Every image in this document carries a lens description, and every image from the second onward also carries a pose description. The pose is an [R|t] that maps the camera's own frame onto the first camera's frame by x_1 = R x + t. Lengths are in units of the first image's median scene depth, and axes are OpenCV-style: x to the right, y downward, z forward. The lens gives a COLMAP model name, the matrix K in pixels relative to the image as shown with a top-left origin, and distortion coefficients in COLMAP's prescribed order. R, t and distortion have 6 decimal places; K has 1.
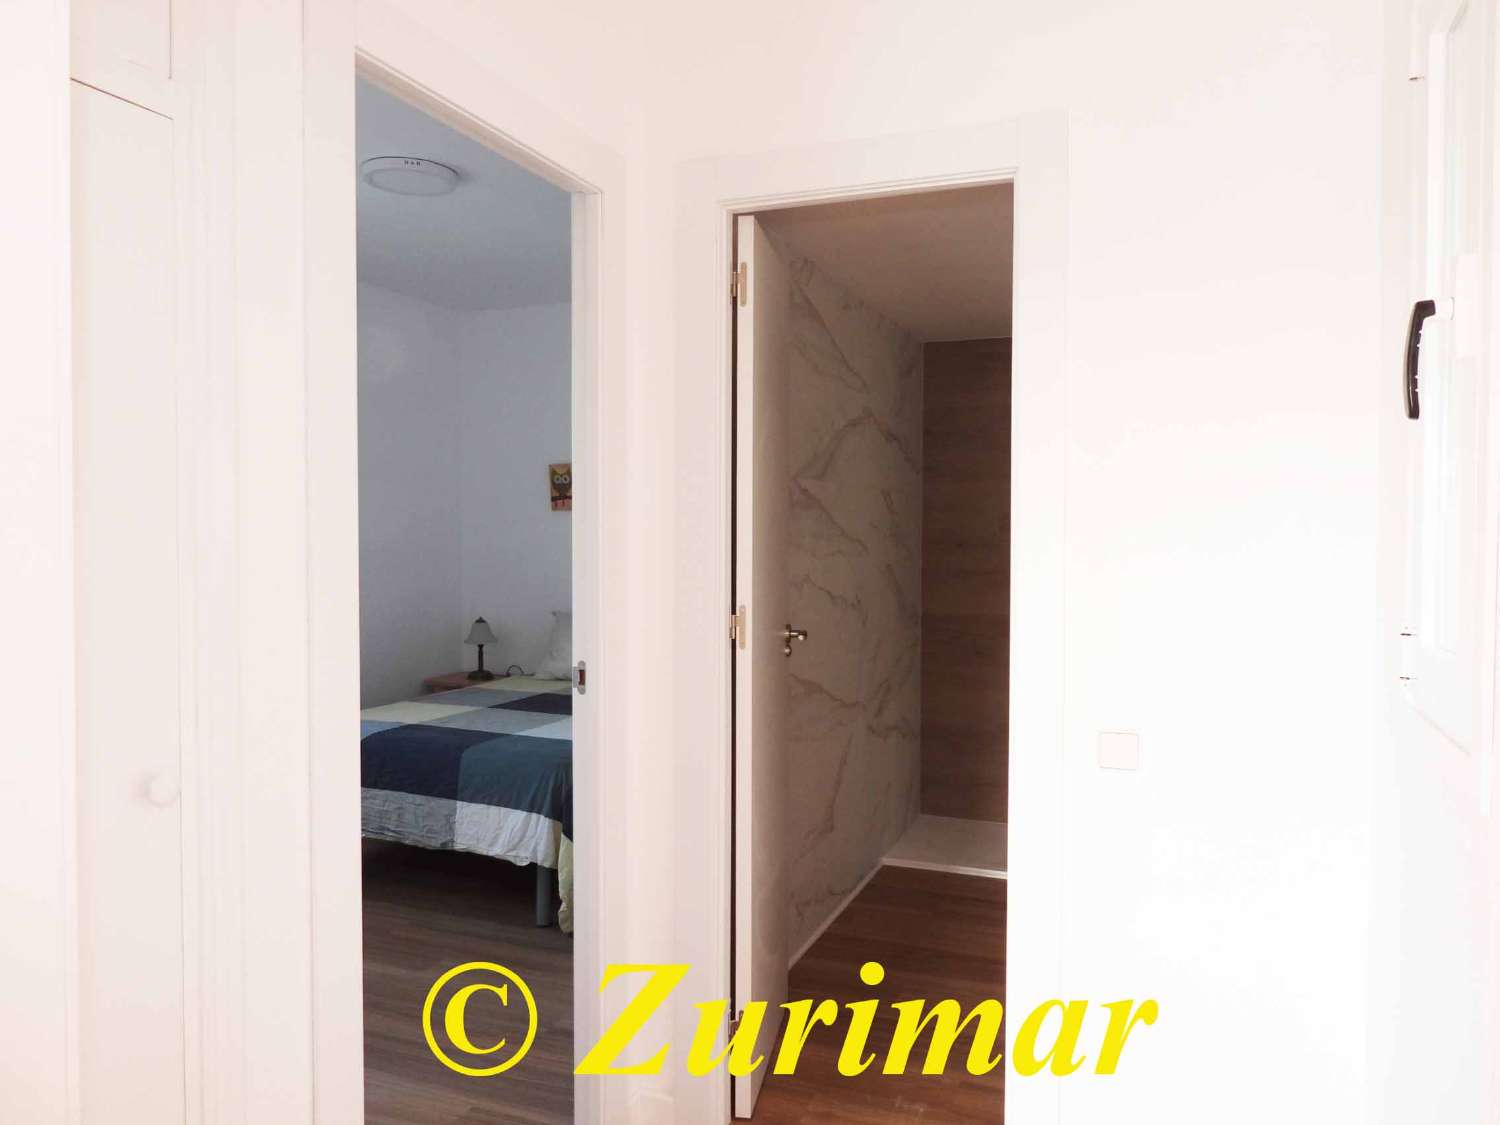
lens RADIAL K [[1070.9, 0, 756.4], [0, 1070.9, 554.7], [0, 0, 1]] dist [0.006125, 0.006192]
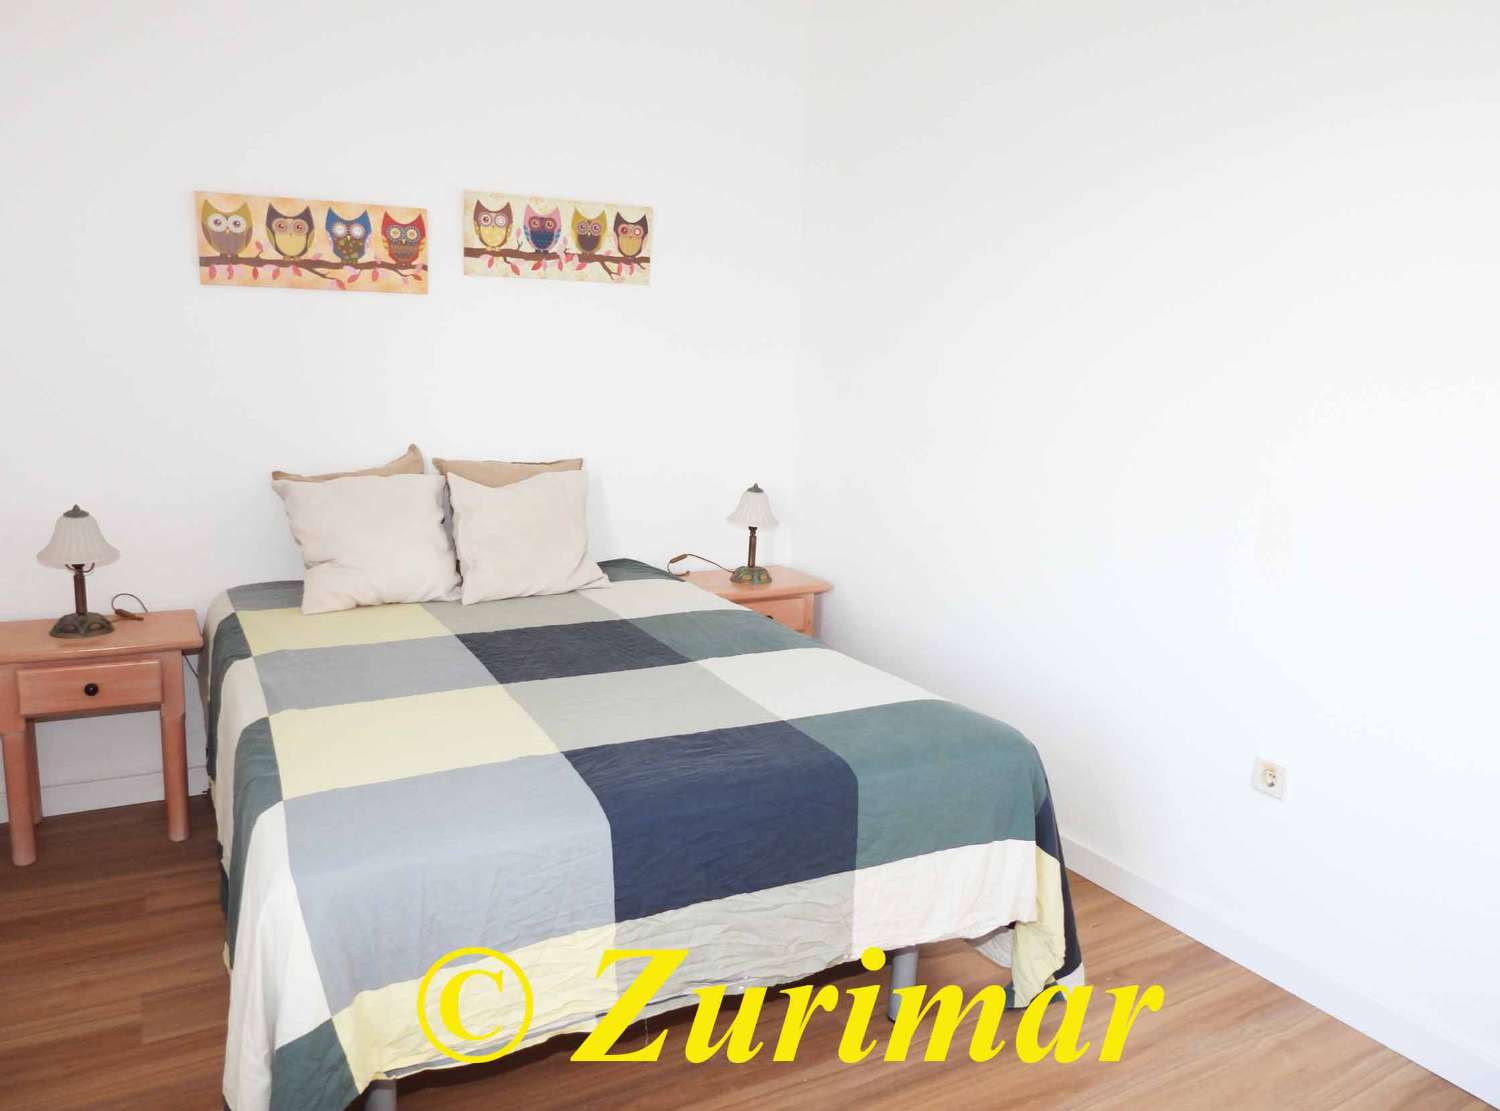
lens RADIAL K [[1070.9, 0, 734.2], [0, 1070.9, 557.9], [0, 0, 1]] dist [0.006125, 0.006192]
pose [[0.666629, -0.120734, 0.735546, -0.529450], [0.006864, 0.987748, 0.155909, 0.011583], [-0.745358, -0.098885, 0.659290, 0.591588]]
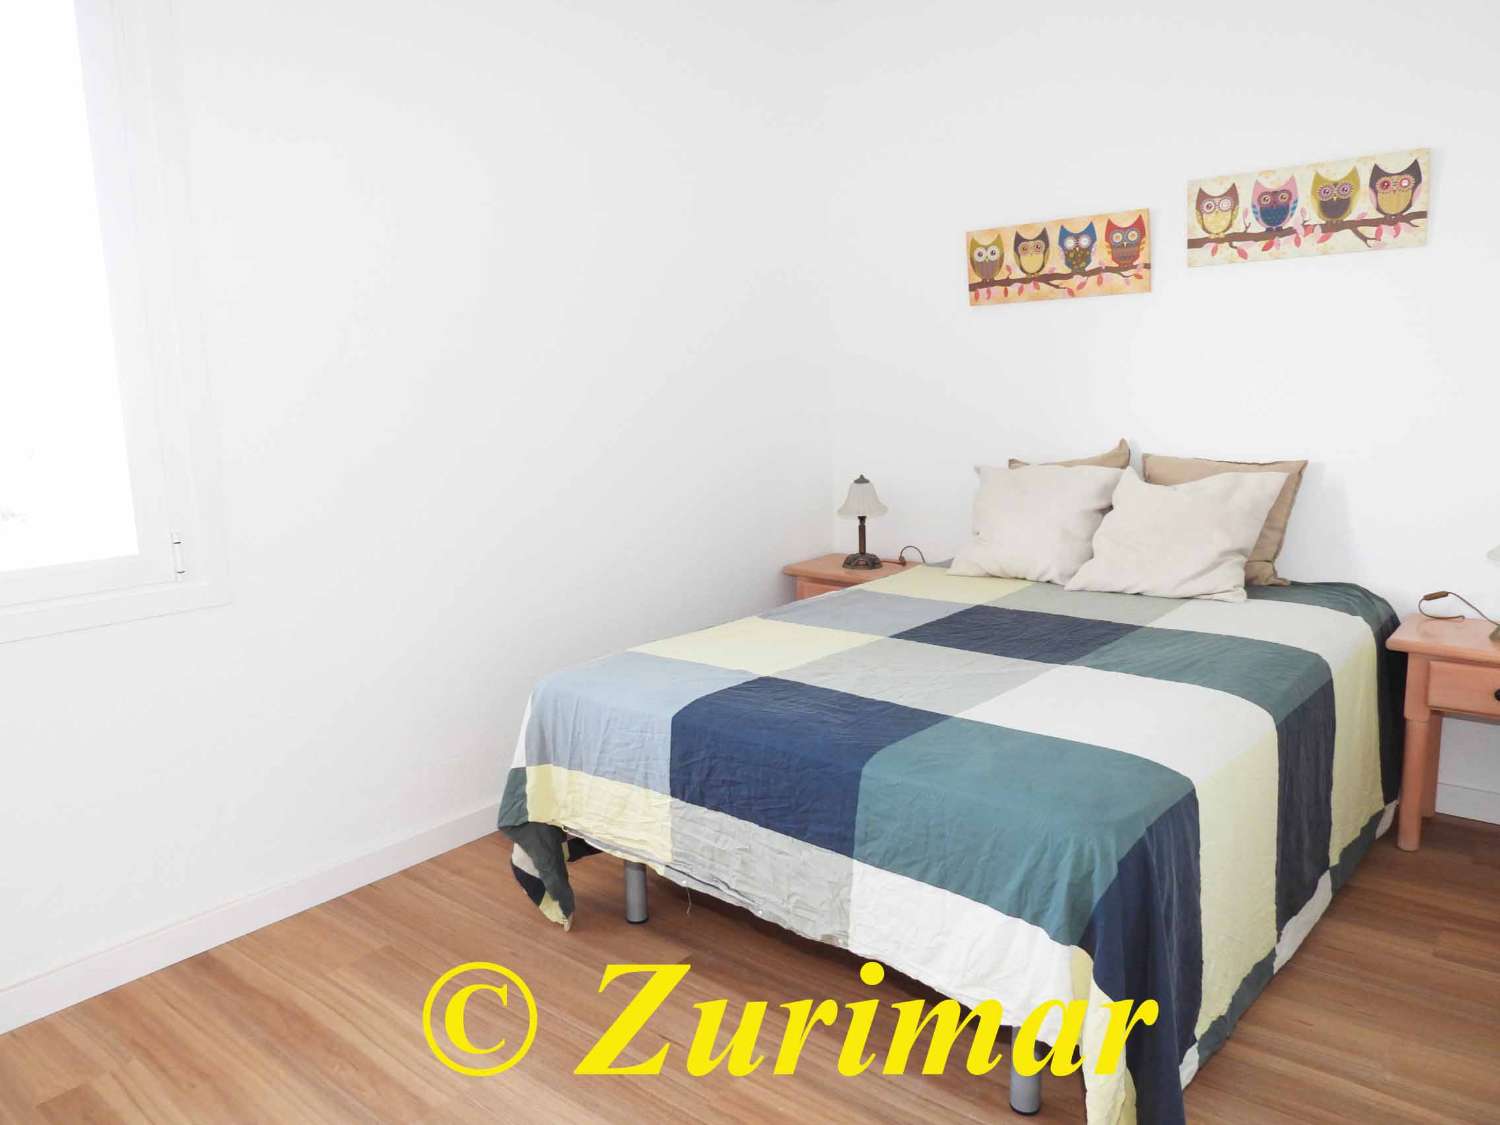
lens RADIAL K [[1070.9, 0, 741.0], [0, 1070.9, 559.0], [0, 0, 1]] dist [0.006125, 0.006192]
pose [[0.944049, 0.023348, -0.328977, -0.136437], [0.024469, 0.989783, 0.140464, 0.018359], [0.328896, -0.140654, 0.933833, 0.437055]]
